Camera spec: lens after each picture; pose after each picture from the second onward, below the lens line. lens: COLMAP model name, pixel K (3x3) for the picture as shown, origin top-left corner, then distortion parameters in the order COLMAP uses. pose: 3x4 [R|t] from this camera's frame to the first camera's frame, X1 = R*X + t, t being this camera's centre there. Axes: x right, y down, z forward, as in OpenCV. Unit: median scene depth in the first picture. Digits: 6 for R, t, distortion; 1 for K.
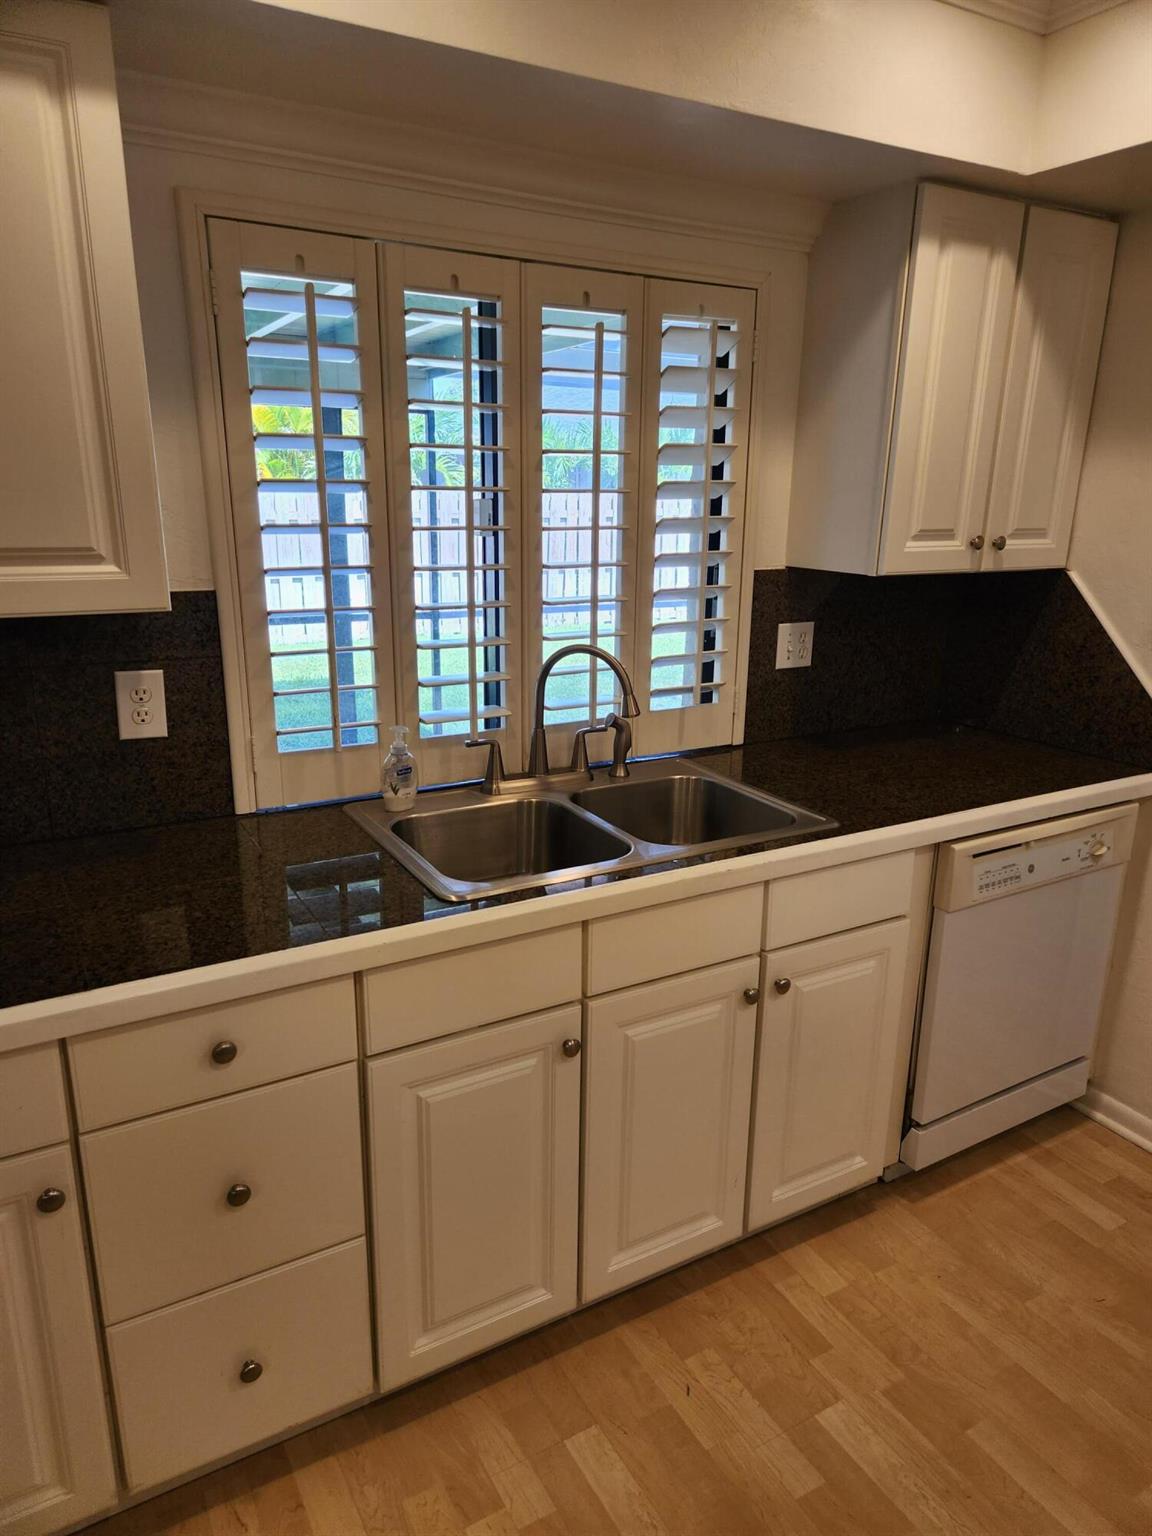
lens RADIAL K [[1038.1, 0, 582.2], [0, 1038.1, 772.2], [0, 0, 1]] dist [0.056247, -0.002948]
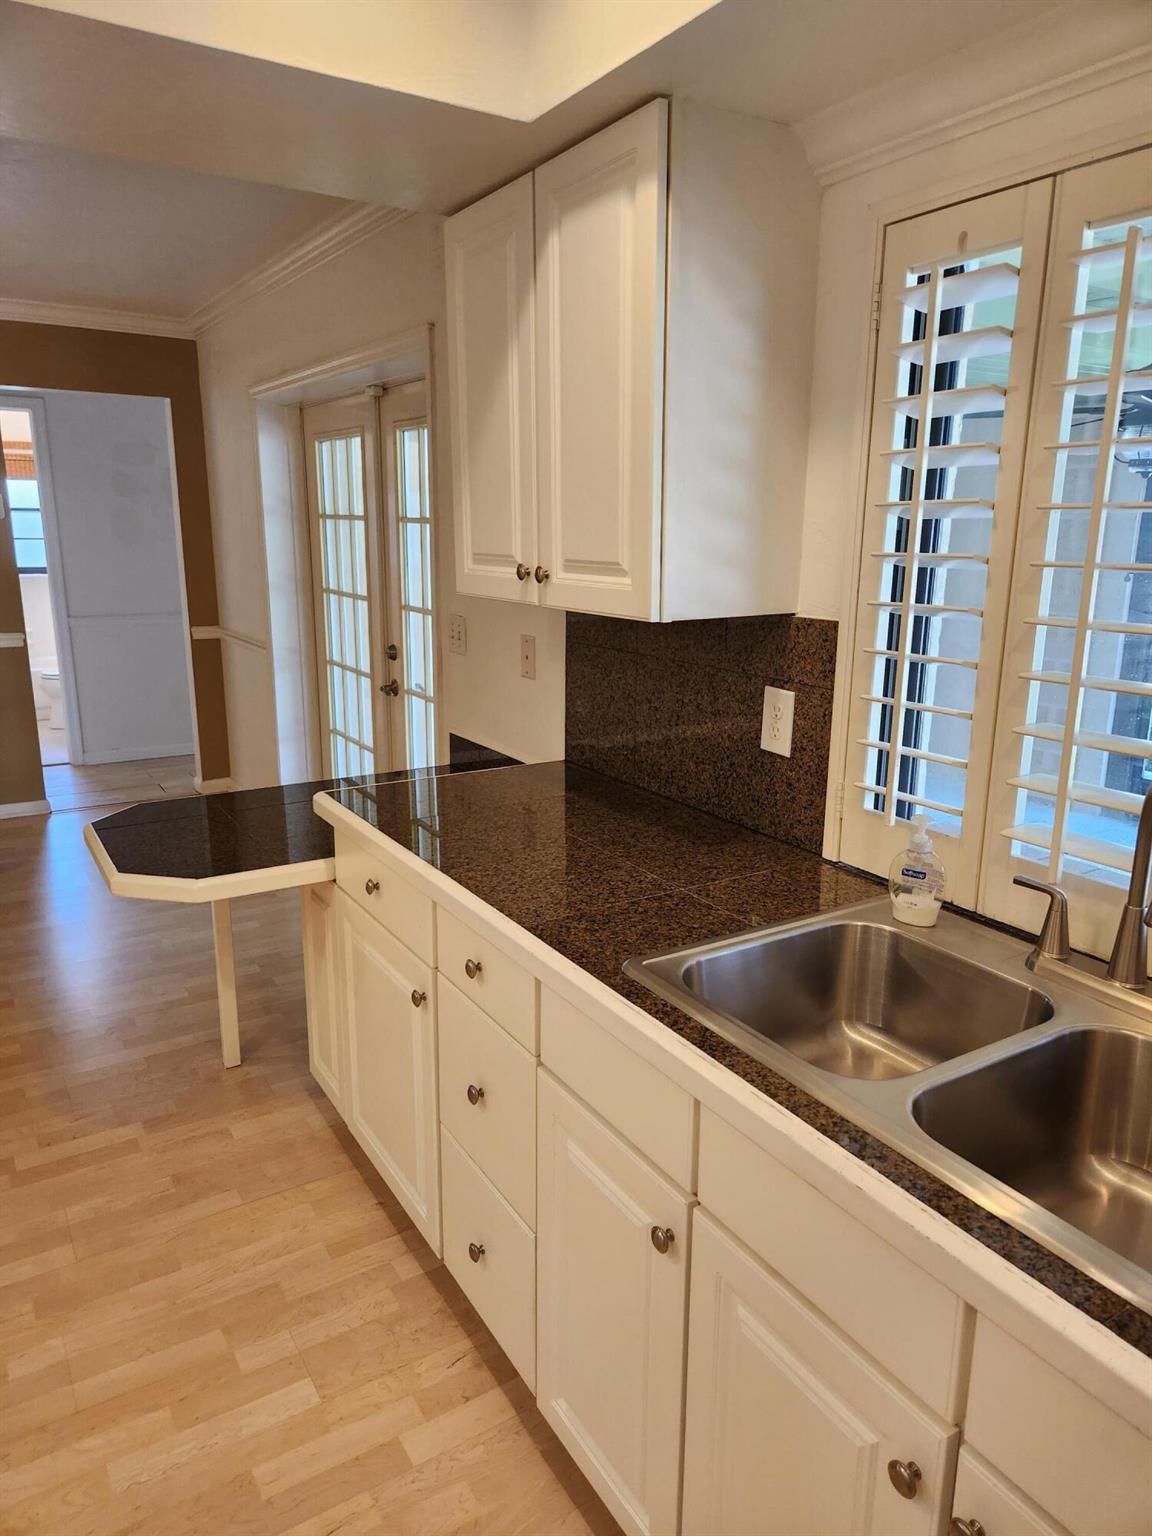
lens RADIAL K [[1038.1, 0, 582.2], [0, 1038.1, 772.2], [0, 0, 1]] dist [0.056247, -0.002948]
pose [[0.030940, 0.218706, -0.975300, 0.777310], [-0.278043, 0.939137, 0.201776, -0.220597], [0.960070, 0.264933, 0.089866, 0.931019]]
